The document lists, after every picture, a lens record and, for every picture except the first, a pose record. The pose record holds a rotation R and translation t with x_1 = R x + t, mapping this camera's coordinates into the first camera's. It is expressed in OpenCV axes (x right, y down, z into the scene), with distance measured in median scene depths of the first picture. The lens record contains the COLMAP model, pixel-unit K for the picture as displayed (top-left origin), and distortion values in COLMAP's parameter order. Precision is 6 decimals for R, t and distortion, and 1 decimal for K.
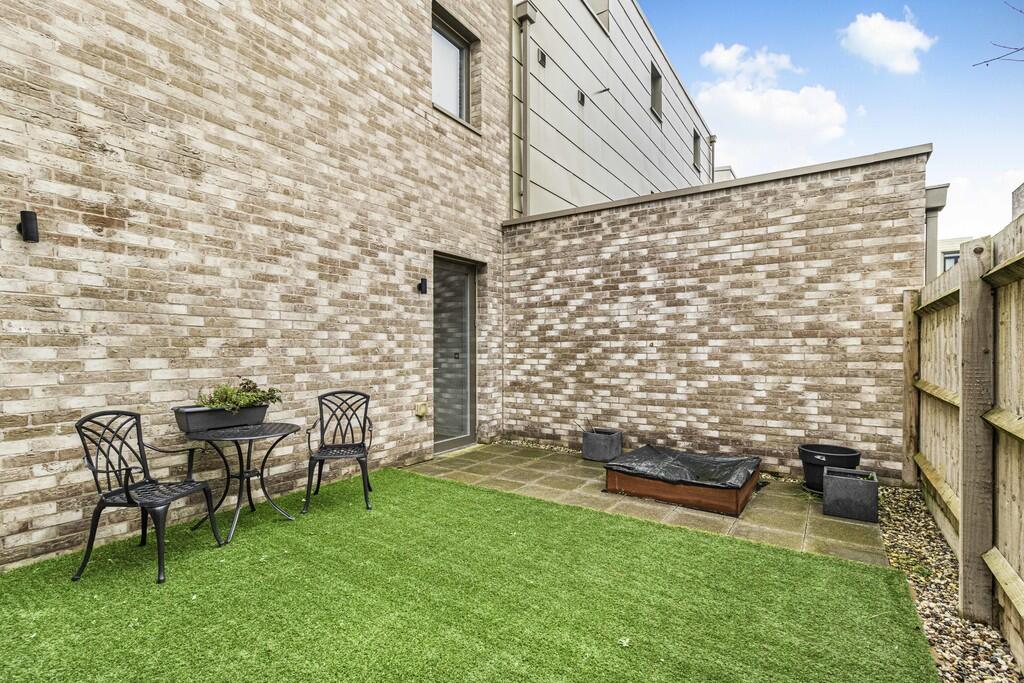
lens RADIAL K [[472.7, 0, 519.9], [0, 472.7, 349.9], [0, 0, 1]] dist [0.004781, 0.001197]
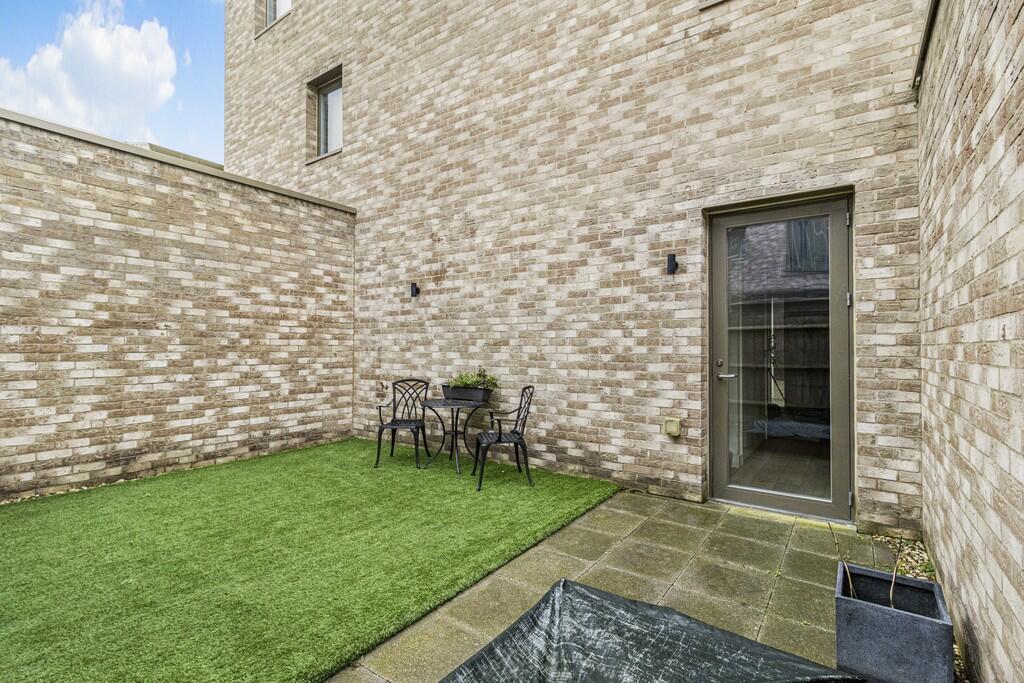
lens RADIAL K [[472.7, 0, 520.9], [0, 472.7, 336.9], [0, 0, 1]] dist [0.004781, 0.001197]
pose [[-0.017351, -0.018806, -0.999673, 0.648614], [-0.003123, 0.999819, -0.018754, -0.004405], [0.999845, 0.002797, -0.017407, 0.903859]]
